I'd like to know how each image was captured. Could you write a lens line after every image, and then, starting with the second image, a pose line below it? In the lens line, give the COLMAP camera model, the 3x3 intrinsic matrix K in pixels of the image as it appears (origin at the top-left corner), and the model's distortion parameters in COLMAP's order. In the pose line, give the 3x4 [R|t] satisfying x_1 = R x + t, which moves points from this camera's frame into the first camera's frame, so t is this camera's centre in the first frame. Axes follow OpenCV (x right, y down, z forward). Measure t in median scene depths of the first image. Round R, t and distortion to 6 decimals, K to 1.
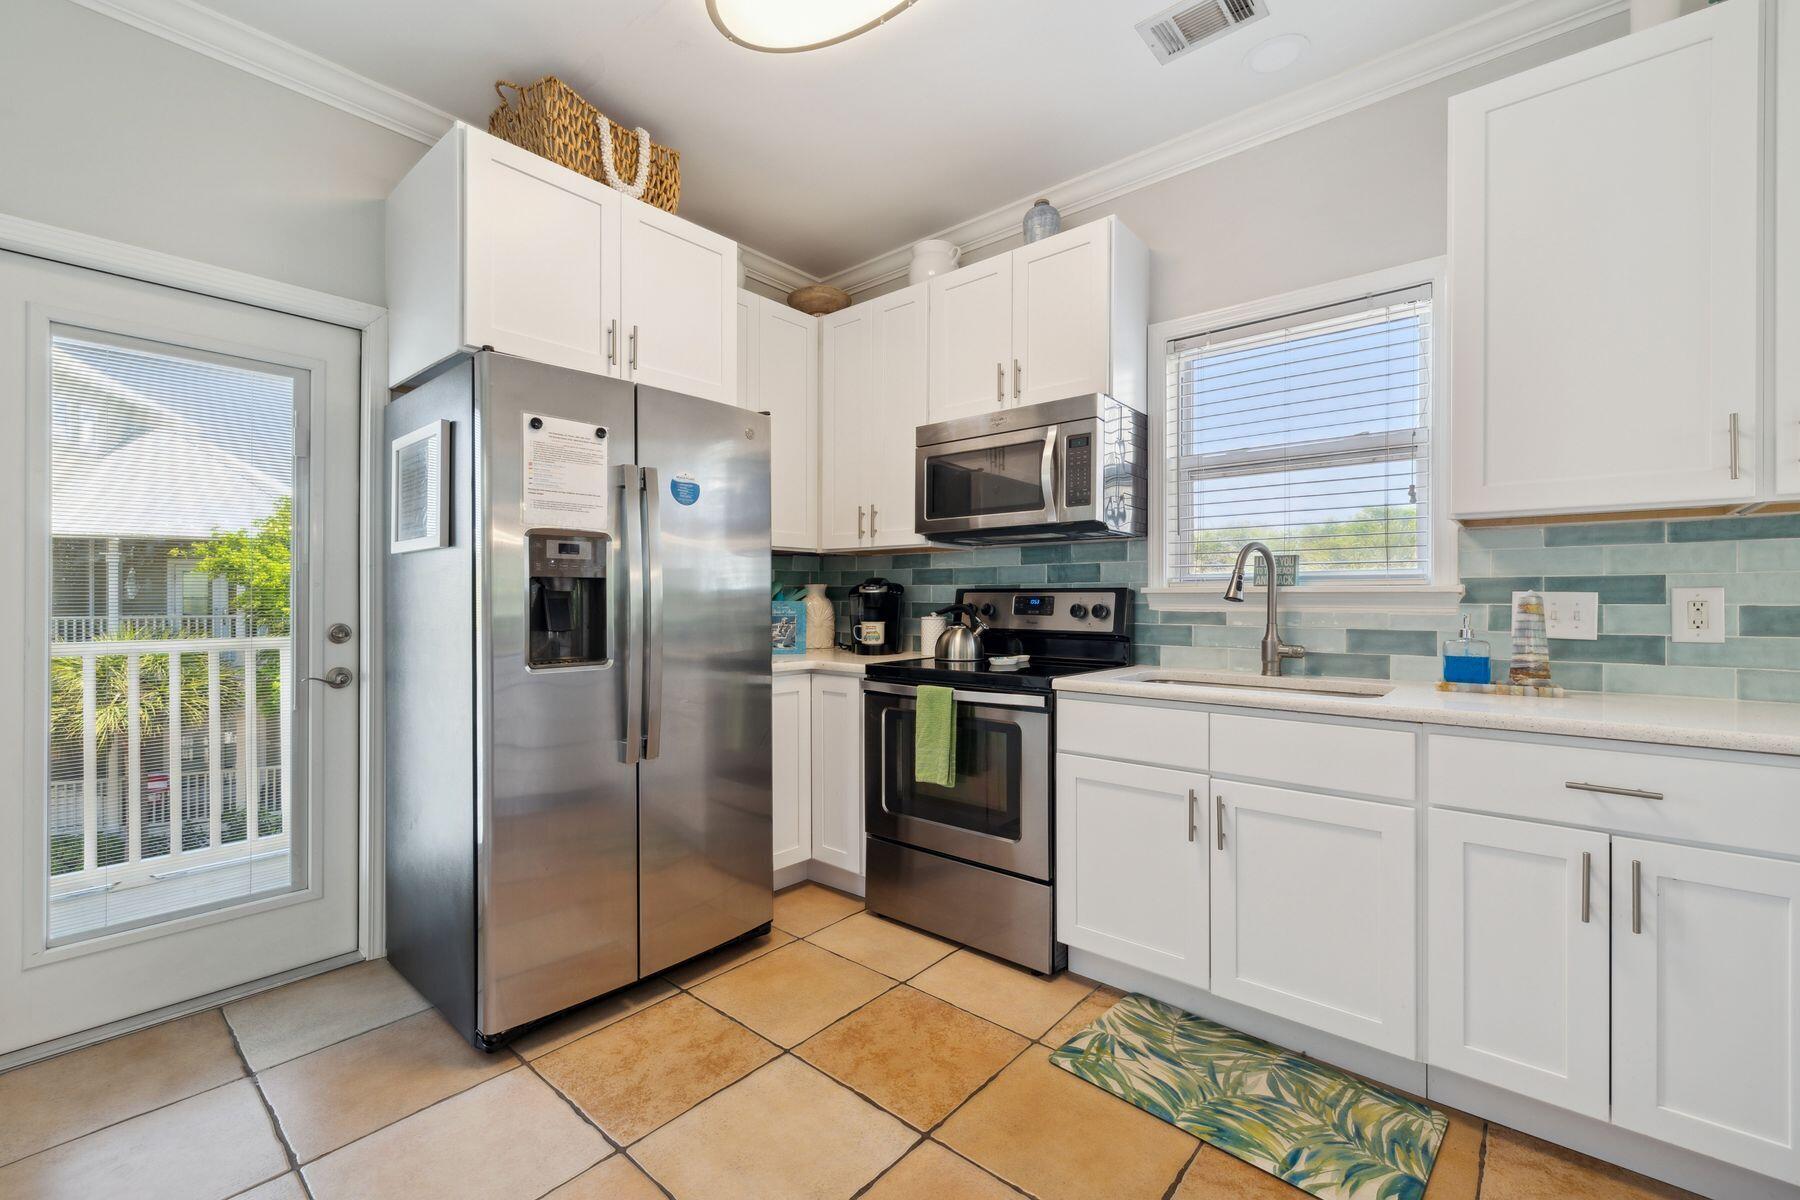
lens RADIAL K [[753.9, 0, 896.3], [0, 753.9, 599.0], [0, 0, 1]] dist [0.000445, 0.000152]
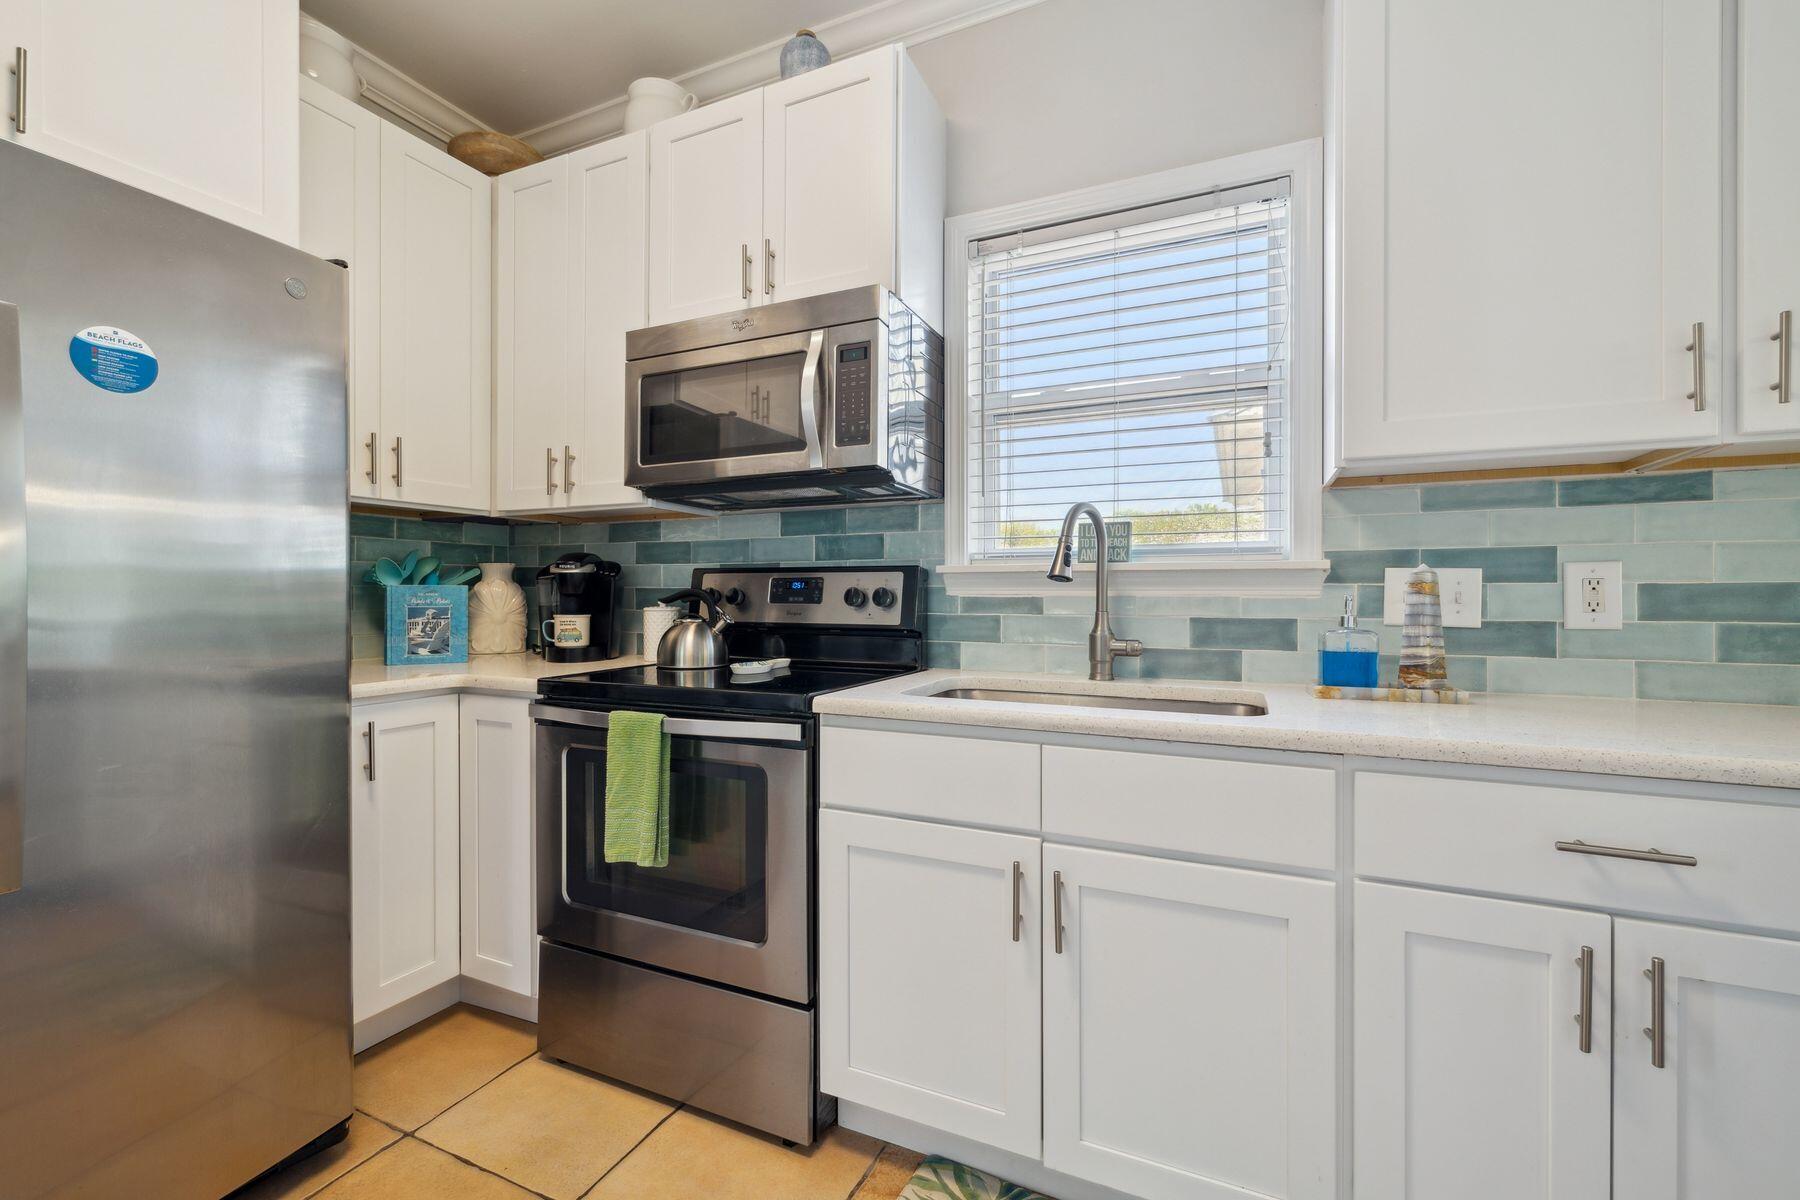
lens RADIAL K [[756.1, 0, 896.8], [0, 756.1, 594.0], [0, 0, 1]] dist [0.000143, 0.000459]
pose [[0.961104, -0.000435, 0.276188, 0.092394], [0.000335, 1.000000, 0.000407, 0.015082], [-0.276188, -0.000299, 0.961104, 0.335655]]
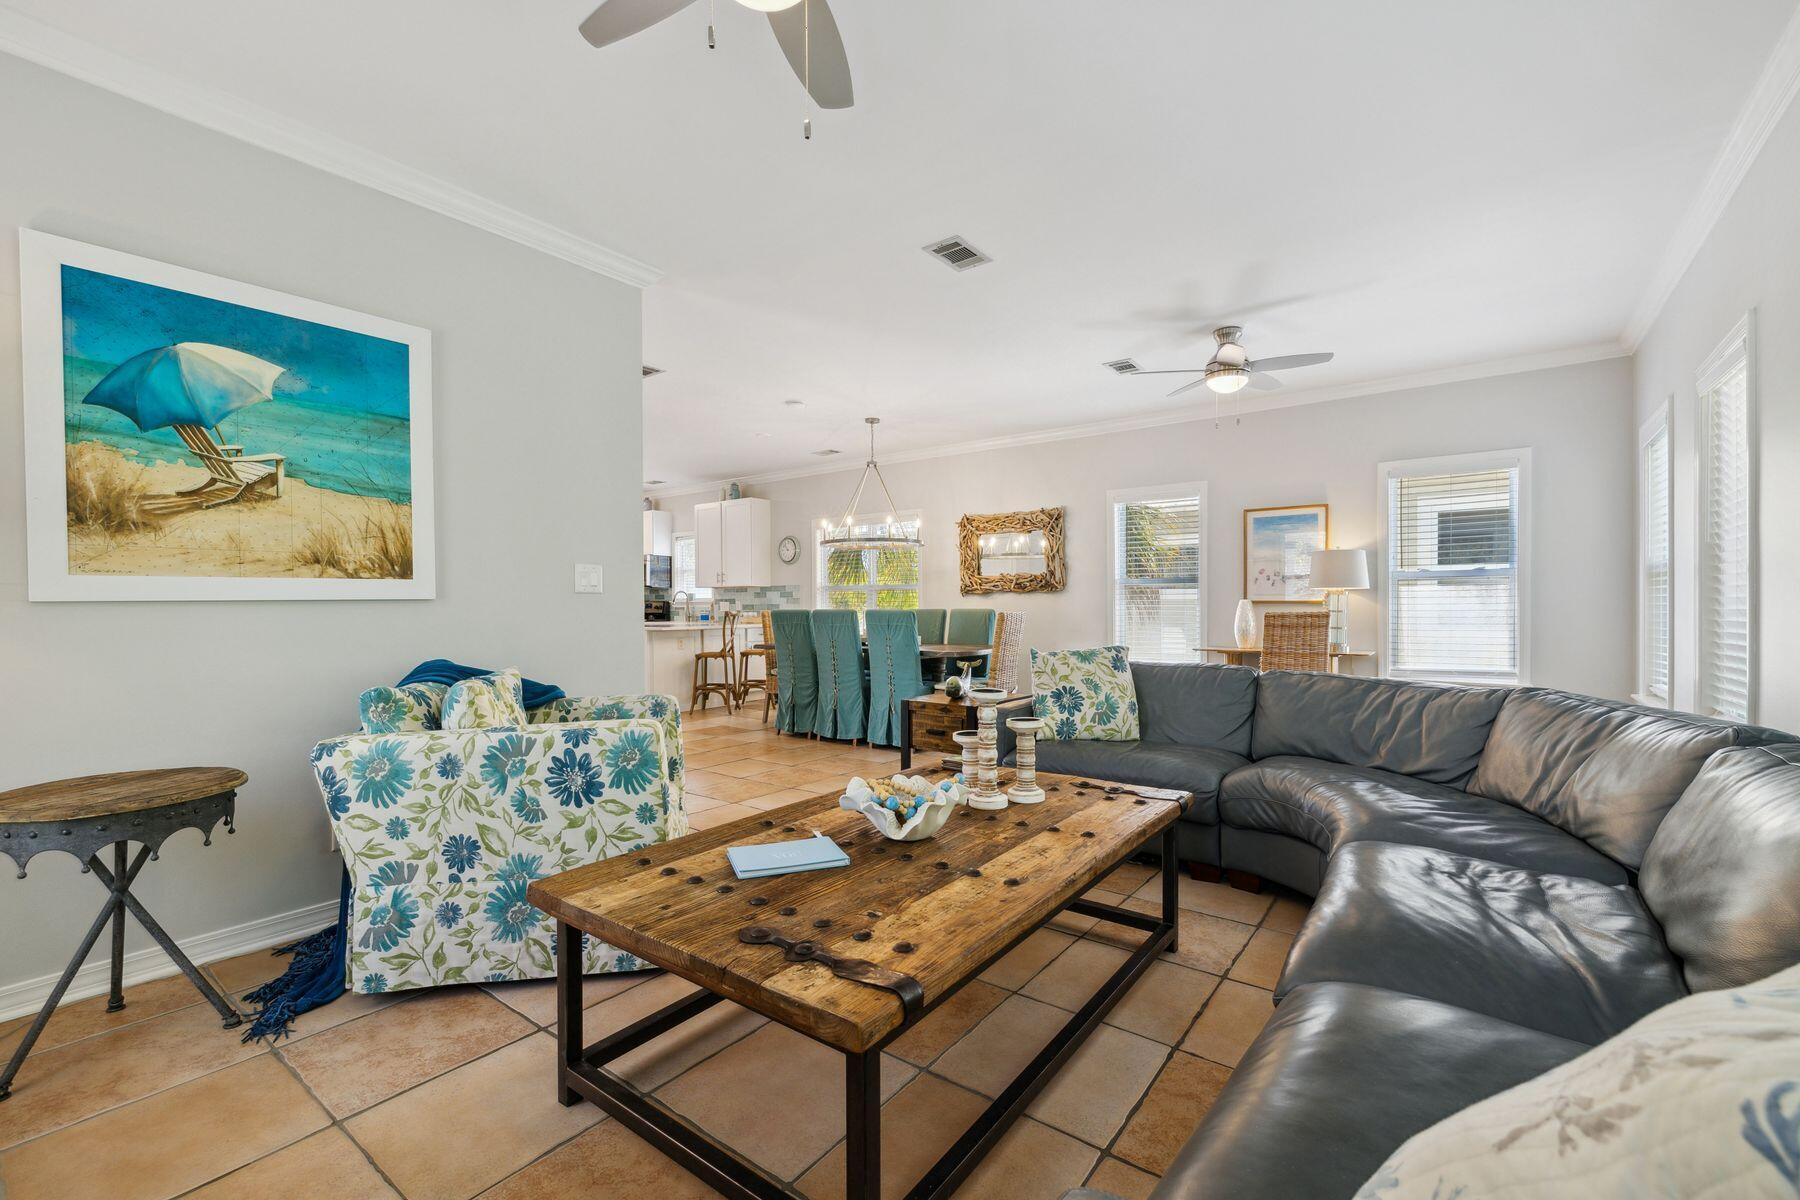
lens RADIAL K [[753.9, 0, 896.3], [0, 753.9, 599.0], [0, 0, 1]] dist [0.000445, 0.000152]
pose [[0.998127, -0.006526, 0.060832, 1.463969], [0.007029, 0.999943, -0.008058, 0.016357], [-0.060776, 0.008471, 0.998116, -3.433473]]
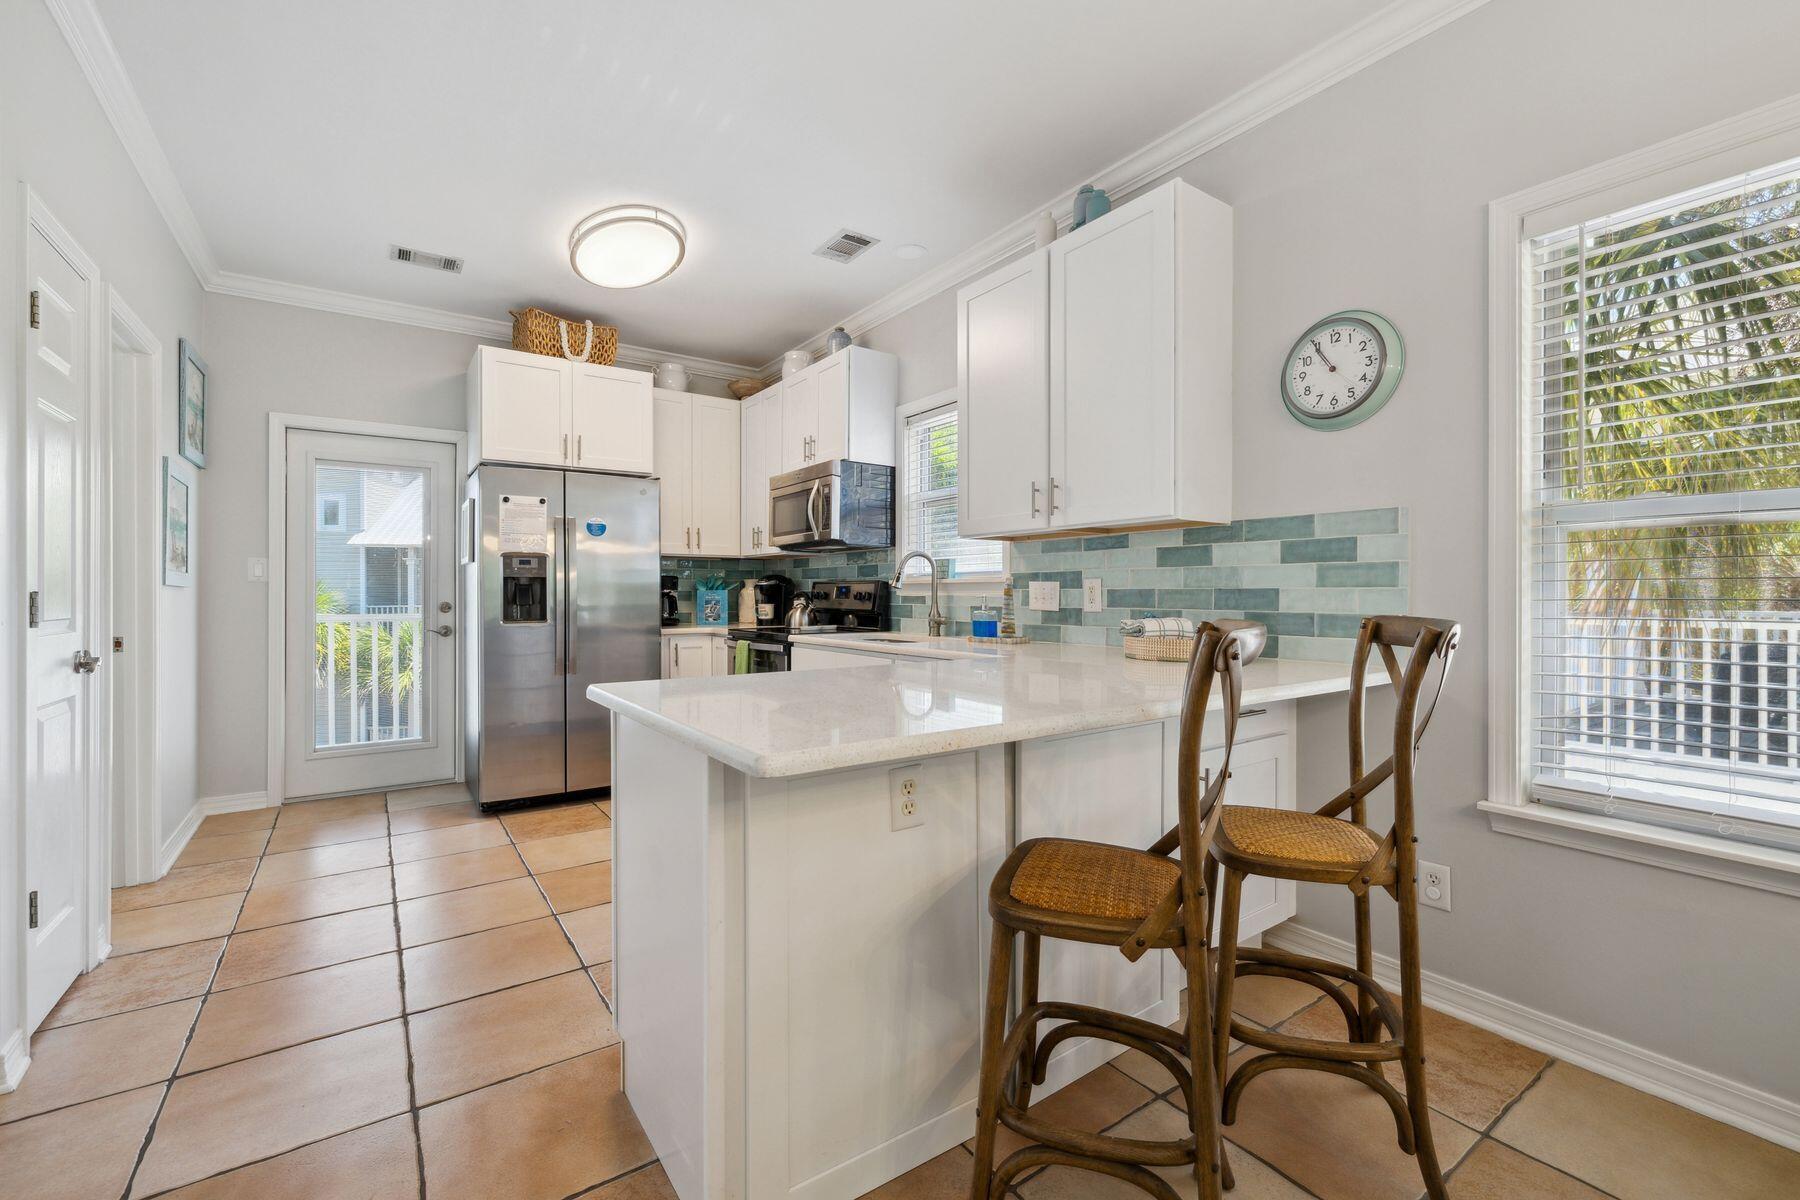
lens RADIAL K [[756.1, 0, 896.8], [0, 756.1, 594.0], [0, 0, 1]] dist [0.000143, 0.000459]
pose [[0.968761, -0.001361, -0.247991, 0.838930], [0.001565, 0.999999, 0.000626, 0.013568], [0.247990, -0.000994, 0.968762, -0.558907]]
